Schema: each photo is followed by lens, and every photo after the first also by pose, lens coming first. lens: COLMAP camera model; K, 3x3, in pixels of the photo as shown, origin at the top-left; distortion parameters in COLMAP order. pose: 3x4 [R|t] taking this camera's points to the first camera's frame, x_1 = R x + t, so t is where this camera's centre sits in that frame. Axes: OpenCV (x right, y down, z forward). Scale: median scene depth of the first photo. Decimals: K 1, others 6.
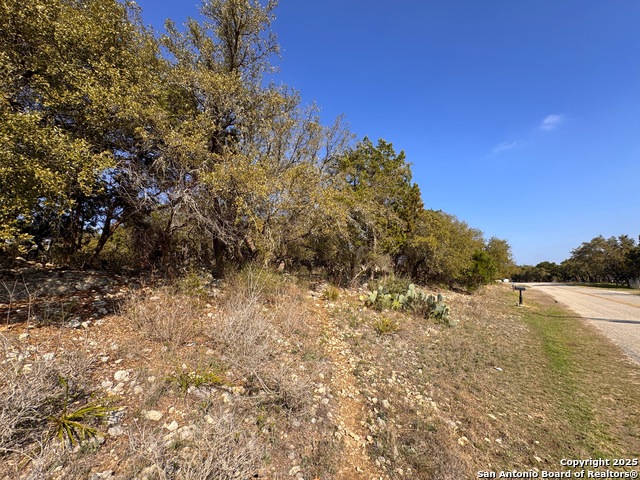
lens RADIAL K [[255.4, 0, 318.6], [0, 255.4, 239.2], [0, 0, 1]] dist [0.001119, 0.000092]
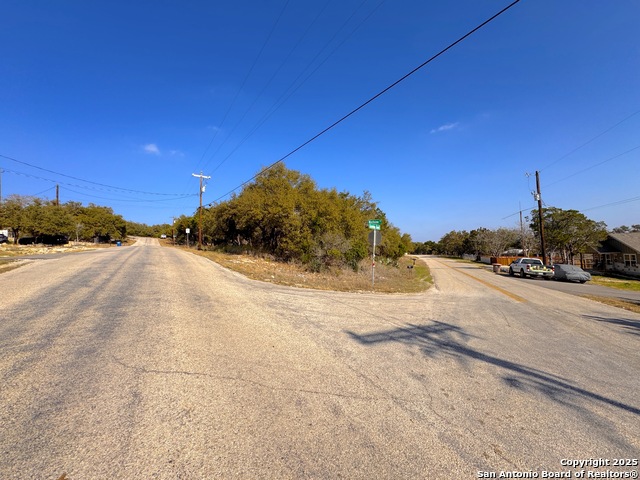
lens RADIAL K [[255.4, 0, 320.2], [0, 255.4, 240.3], [0, 0, 1]] dist [0.001119, 0.000092]
pose [[0.952169, 0.024146, 0.304617, -0.328459], [-0.060796, 0.991913, 0.111411, -0.082527], [-0.299463, -0.124602, 0.945937, -0.410385]]
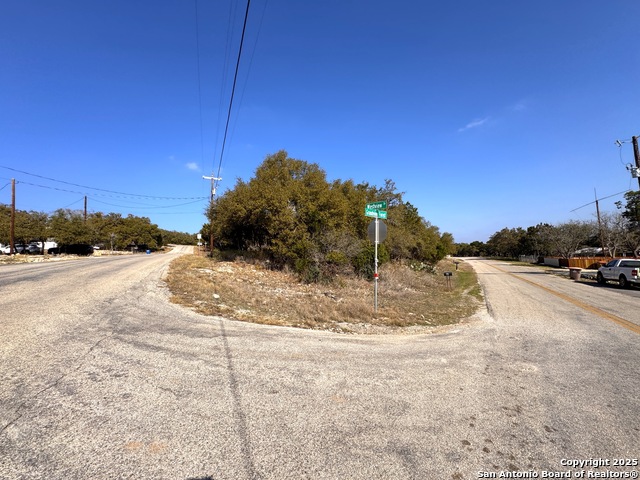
lens RADIAL K [[255.4, 0, 321.2], [0, 255.4, 240.9], [0, 0, 1]] dist [0.001119, 0.000092]
pose [[0.985933, 0.001211, 0.167134, -0.251083], [-0.018651, 0.994526, 0.102815, -0.068340], [-0.166095, -0.104486, 0.980559, -0.324760]]
